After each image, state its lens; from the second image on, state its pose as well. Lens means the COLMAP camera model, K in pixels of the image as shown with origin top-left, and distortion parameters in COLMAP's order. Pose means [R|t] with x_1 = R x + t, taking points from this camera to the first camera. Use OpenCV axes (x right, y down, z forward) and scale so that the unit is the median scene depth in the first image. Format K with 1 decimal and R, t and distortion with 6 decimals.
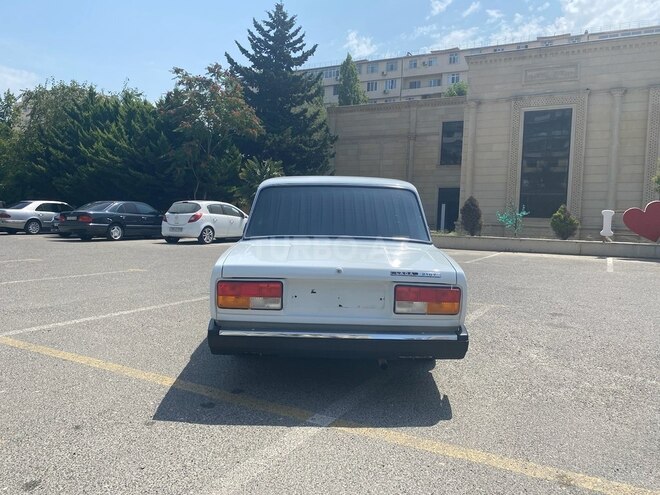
lens RADIAL K [[497.8, 0, 327.9], [0, 497.8, 248.6], [0, 0, 1]] dist [0.012465, -0.021338]
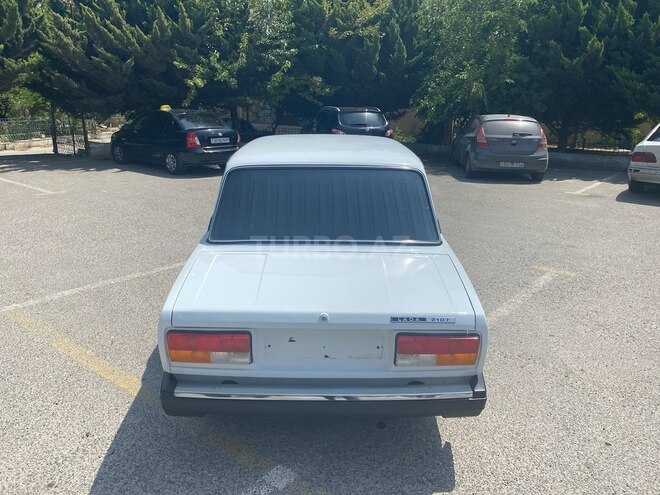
lens RADIAL K [[497.8, 0, 328.5], [0, 497.8, 241.5], [0, 0, 1]] dist [0.012465, -0.021338]
pose [[0.999904, -0.011251, 0.008104, 0.003031], [0.009538, 0.982323, 0.186953, -0.026621], [-0.010064, -0.186857, 0.982336, 0.032805]]
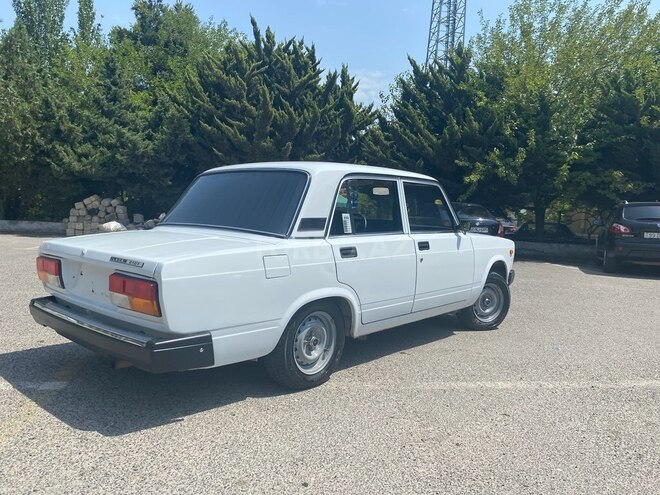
lens RADIAL K [[497.8, 0, 327.9], [0, 497.8, 253.5], [0, 0, 1]] dist [0.012465, -0.021338]
pose [[0.757795, 0.056973, -0.650001, 0.122168], [-0.073369, 0.997303, 0.001878, 0.001454], [0.648355, 0.046267, 0.759931, 0.072357]]
